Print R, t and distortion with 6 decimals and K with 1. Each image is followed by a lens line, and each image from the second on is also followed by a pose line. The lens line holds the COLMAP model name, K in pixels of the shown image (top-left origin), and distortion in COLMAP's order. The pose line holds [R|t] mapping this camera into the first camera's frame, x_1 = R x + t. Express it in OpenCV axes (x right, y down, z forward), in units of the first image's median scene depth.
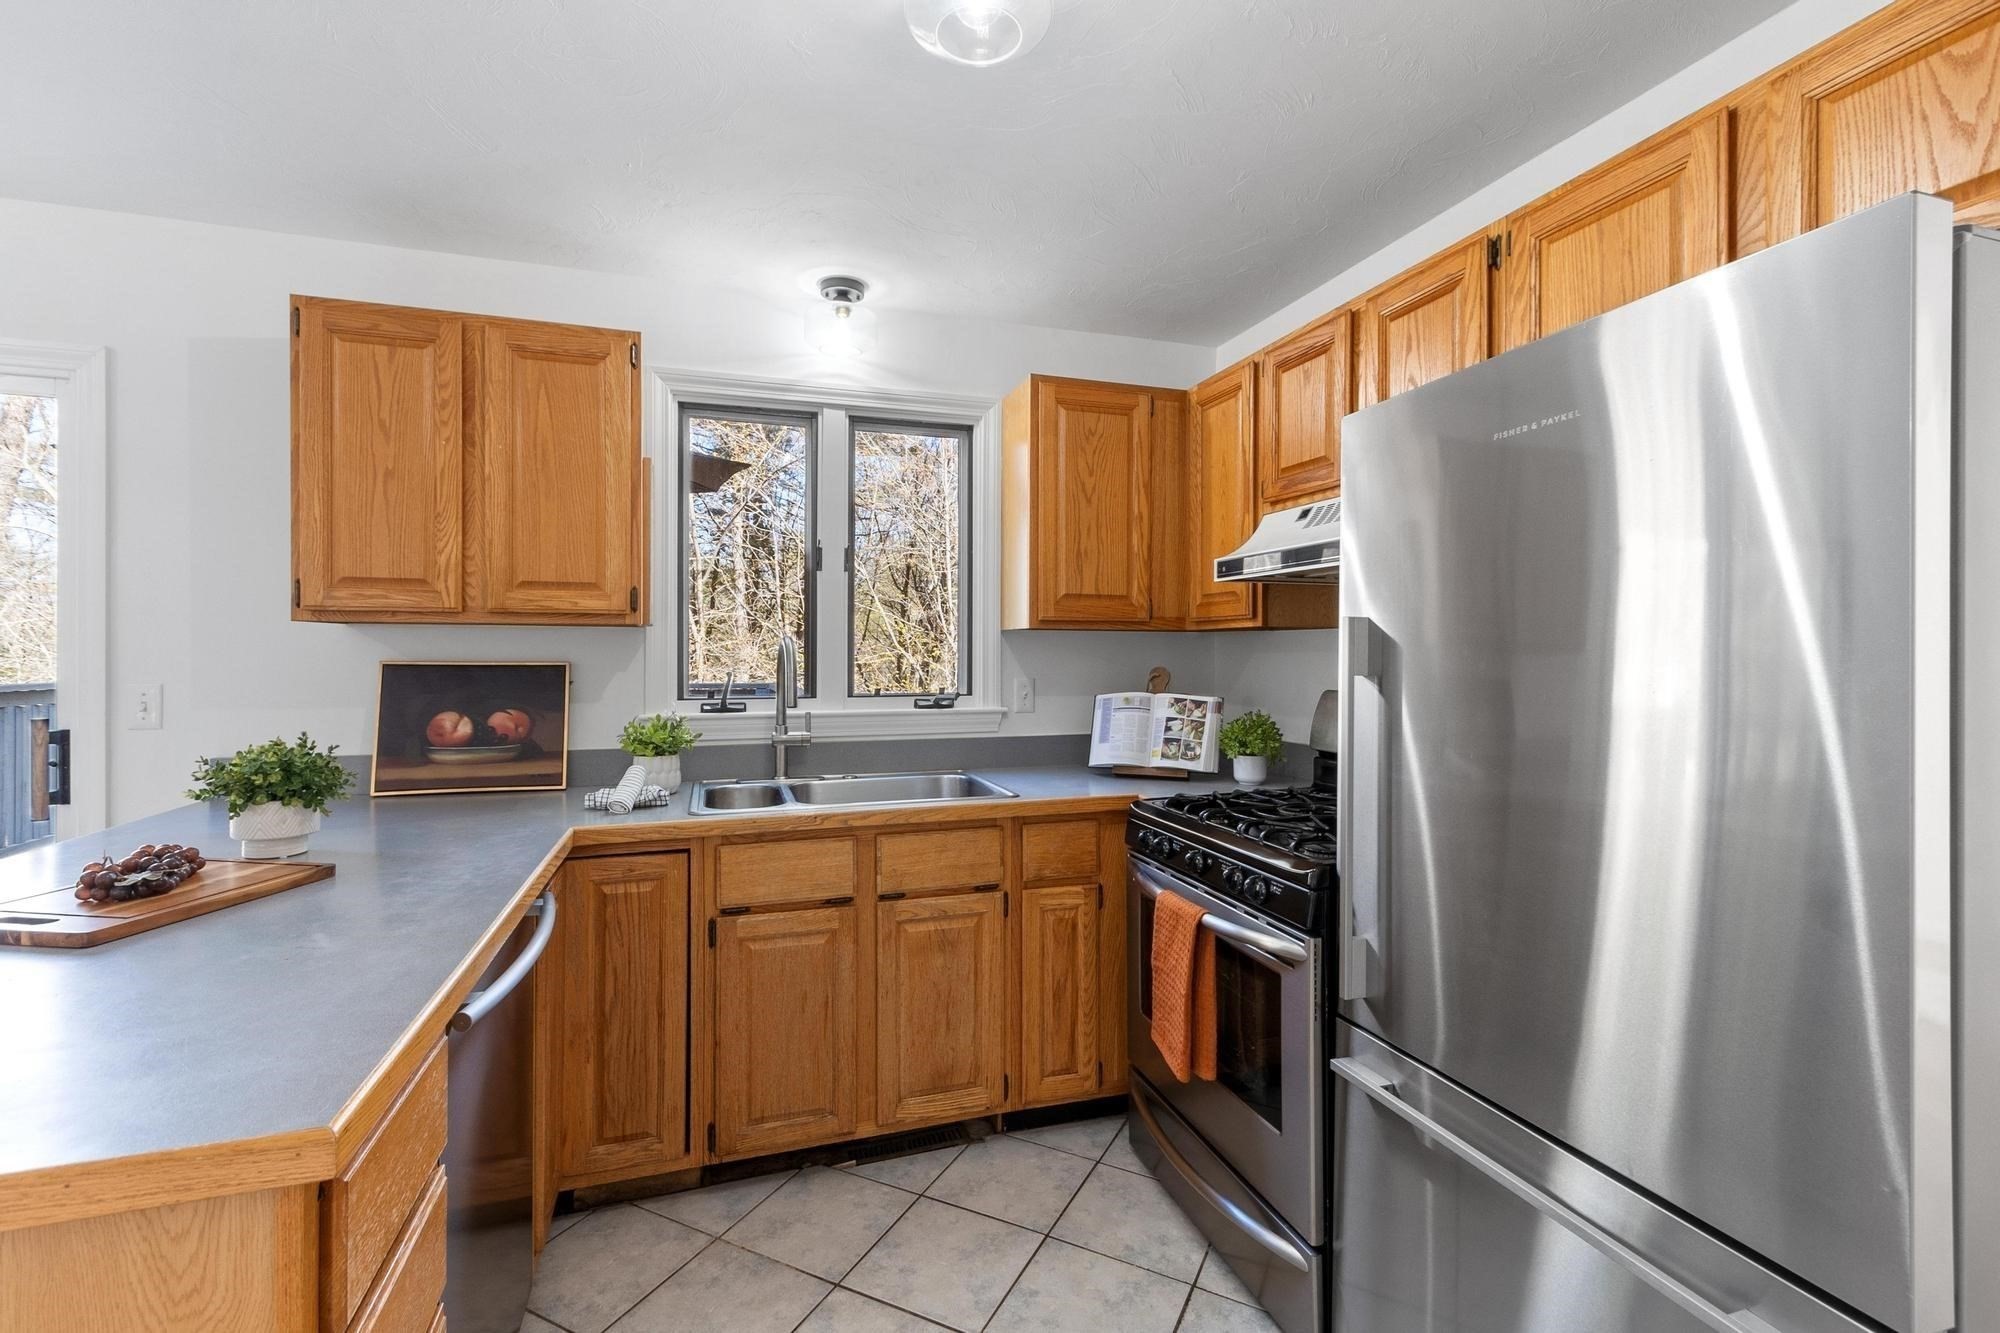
lens RADIAL K [[875.8, 0, 998.8], [0, 875.8, 656.0], [0, 0, 1]] dist [0.008785, -0.000804]
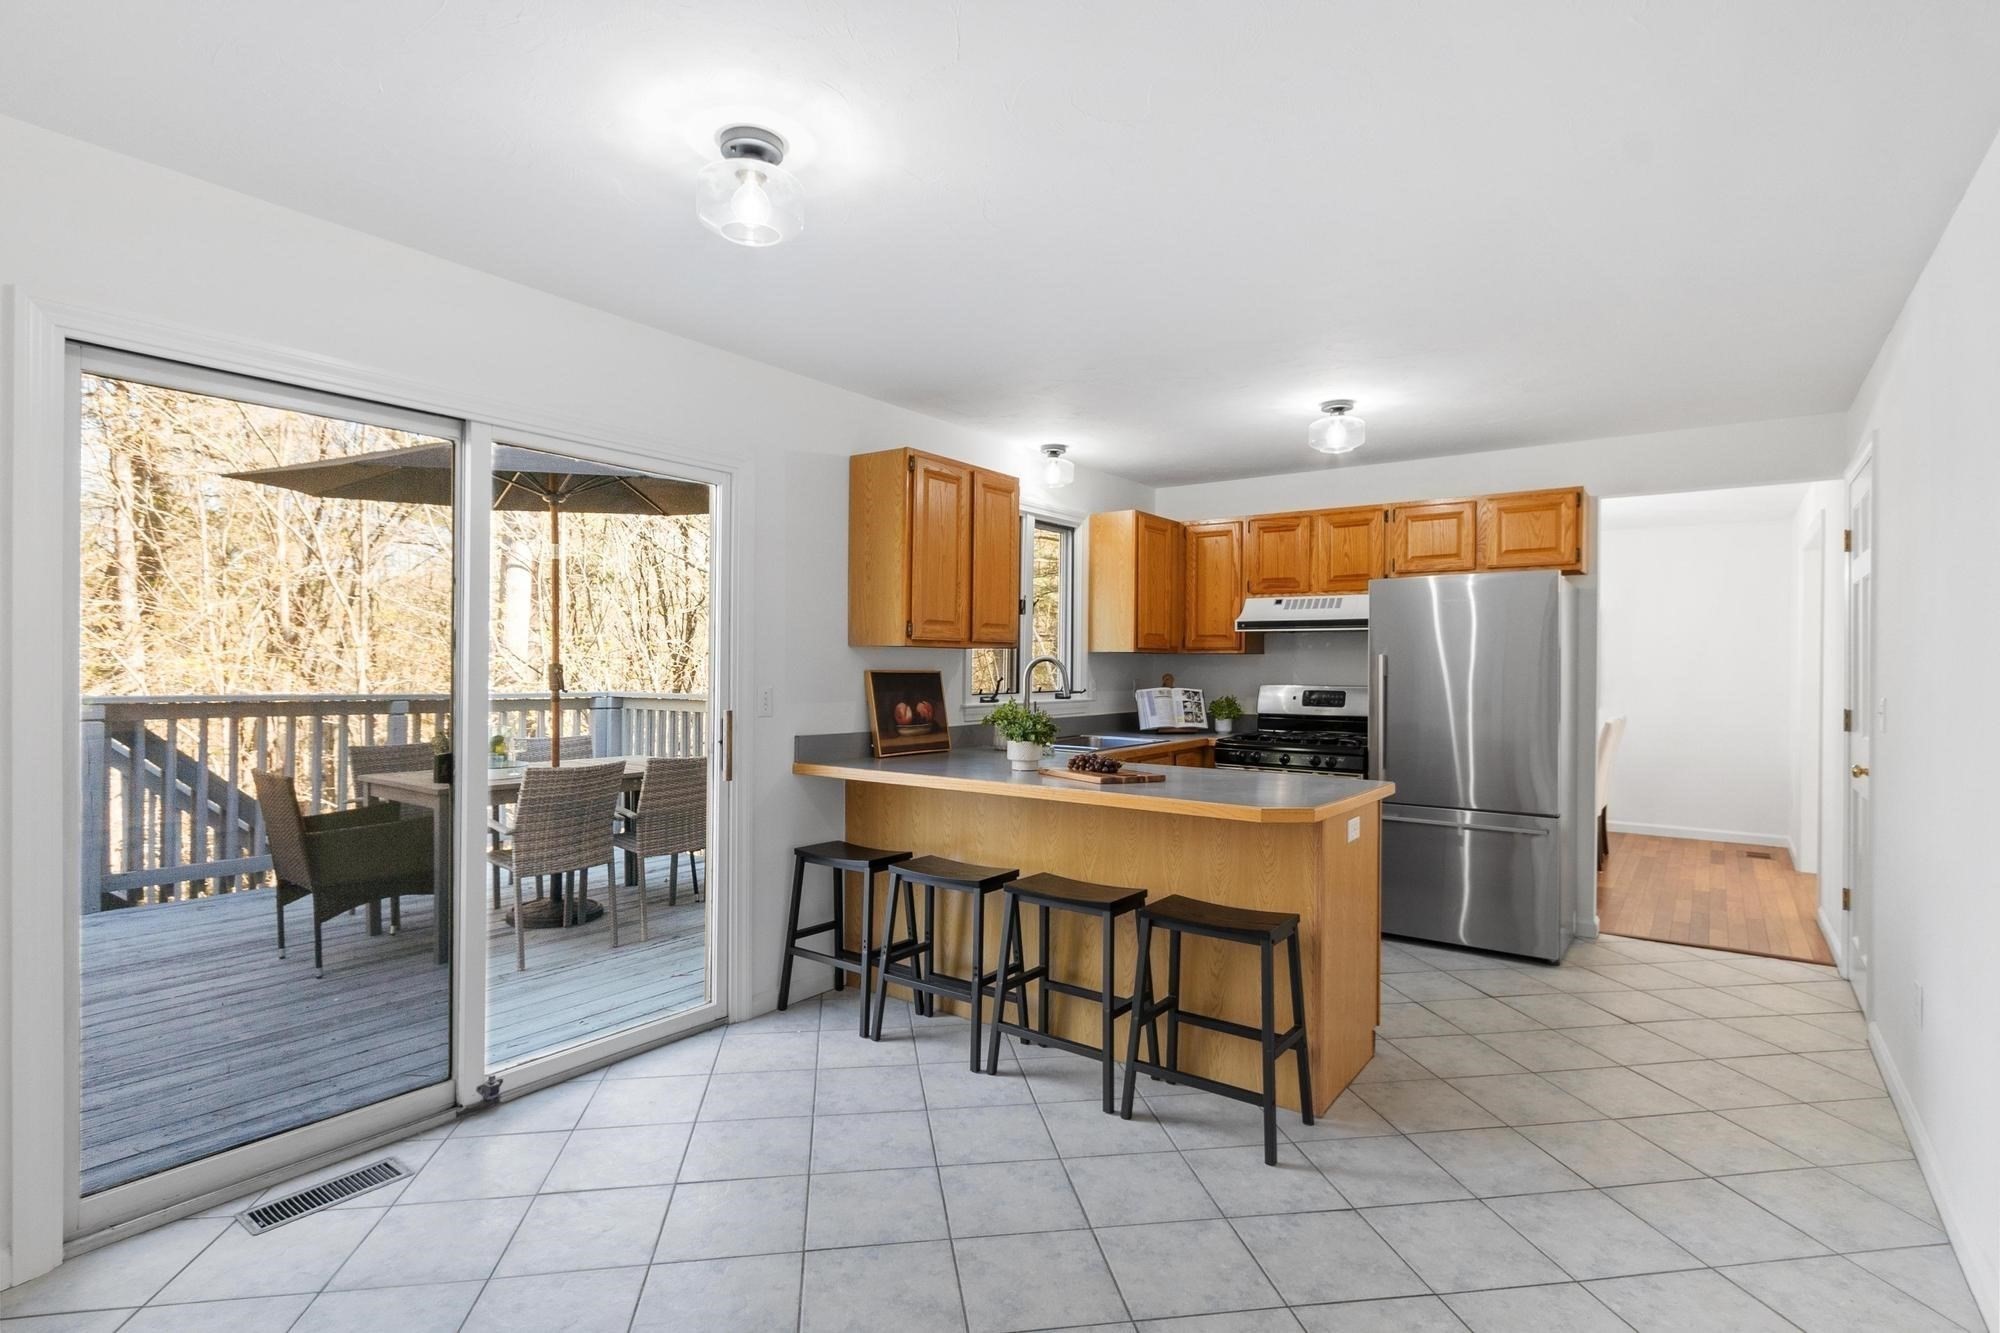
lens RADIAL K [[982.4, 0, 993.4], [0, 982.4, 675.0], [0, 0, 1]] dist [0.008223, 0.002524]
pose [[0.812039, -0.002495, 0.583598, -1.380610], [-0.004185, 0.999940, 0.010098, -0.003896], [-0.583588, -0.010642, 0.811980, -0.466029]]
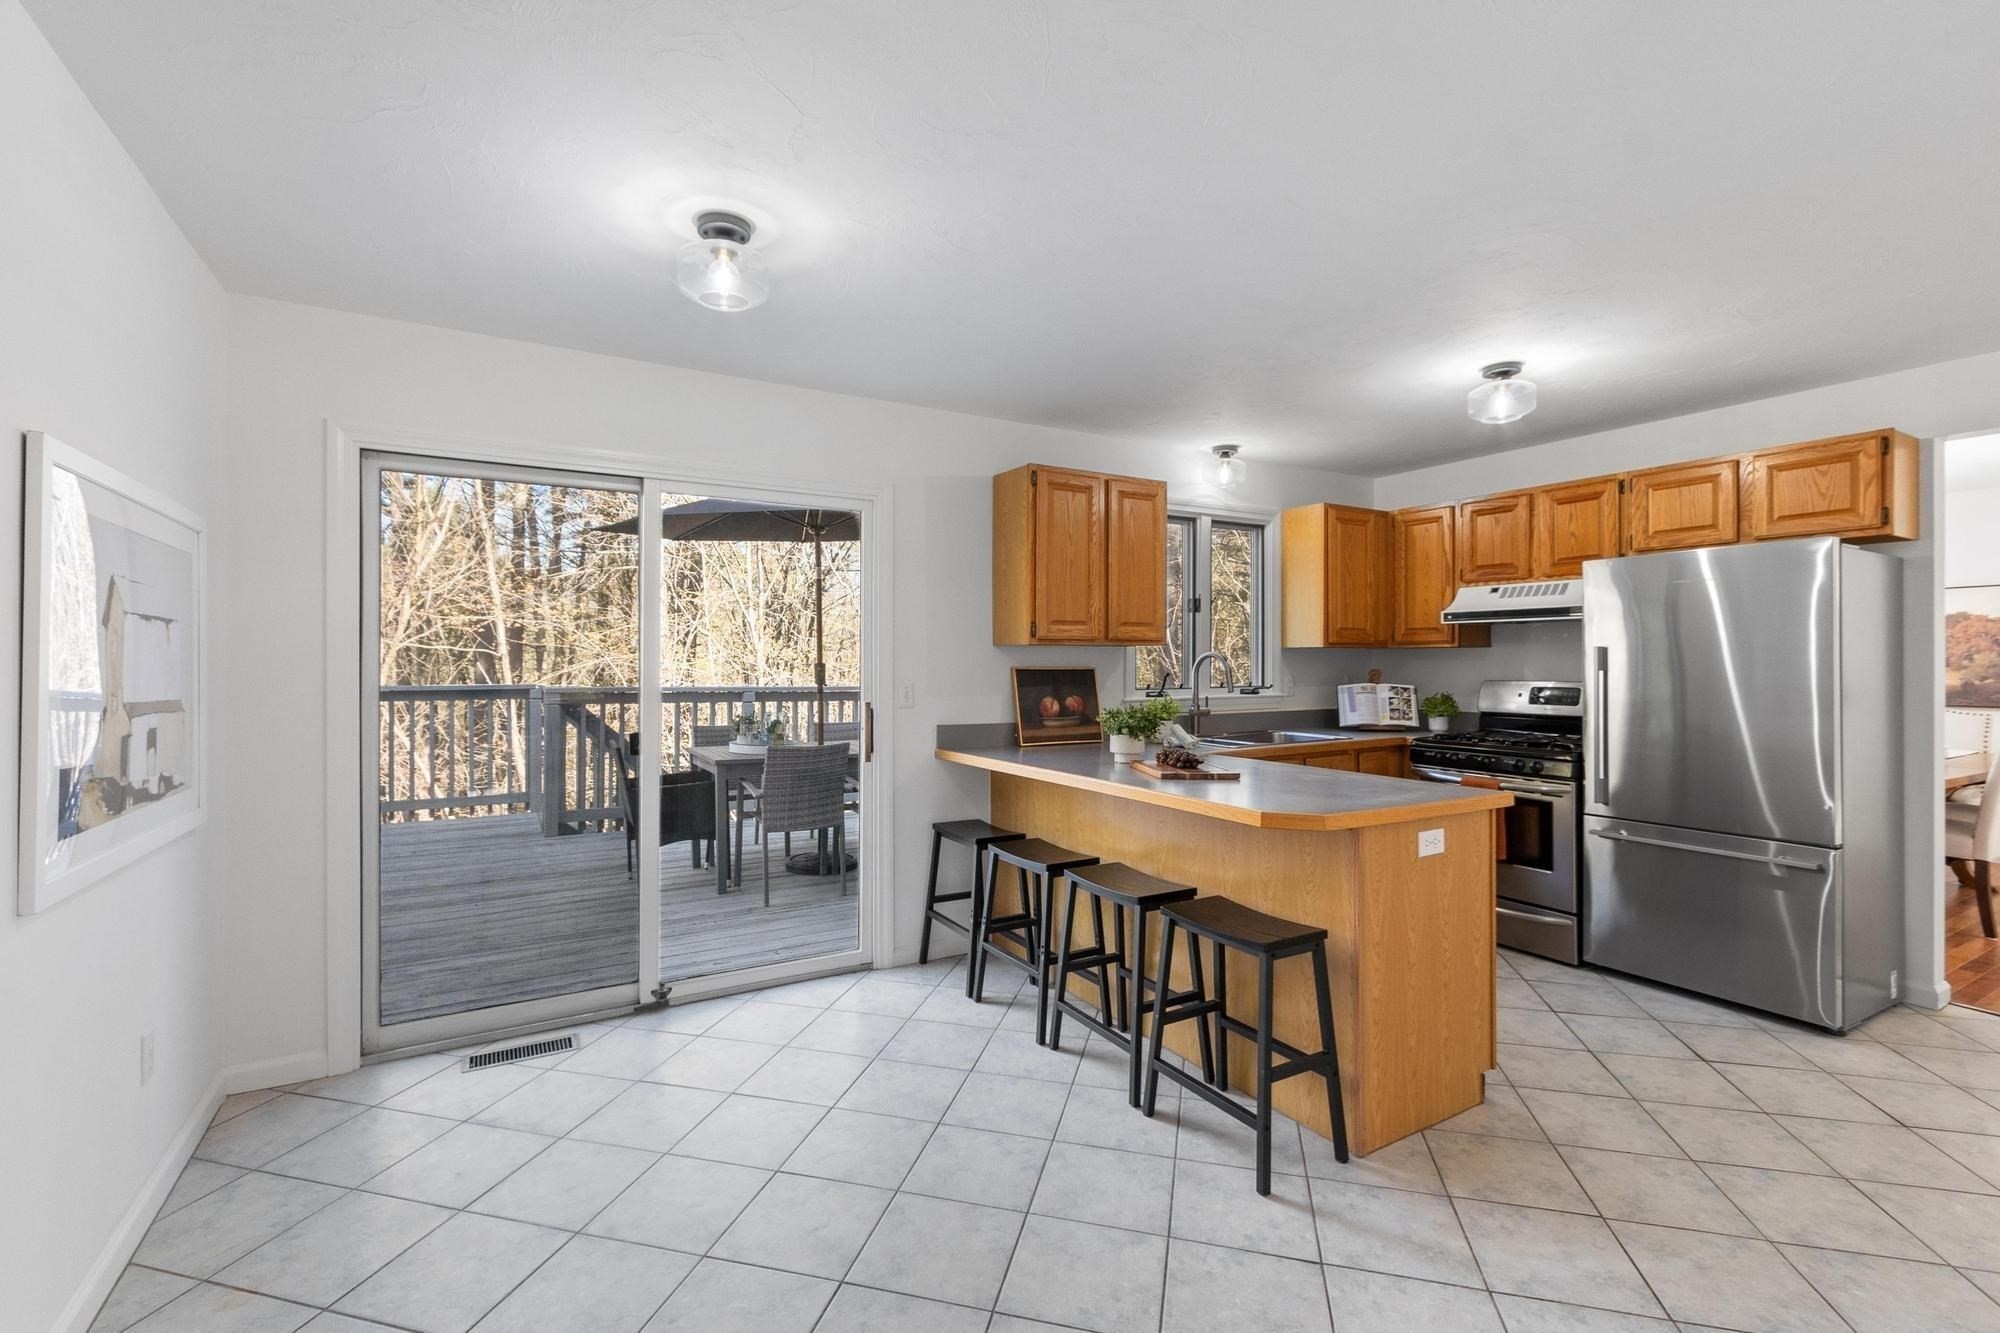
lens RADIAL K [[875.8, 0, 989.9], [0, 875.8, 663.8], [0, 0, 1]] dist [0.008785, -0.000804]
pose [[0.976791, -0.003669, 0.214161, -1.004959], [0.003388, 0.999993, 0.001676, -0.003540], [-0.214166, -0.000912, 0.976797, -0.580991]]
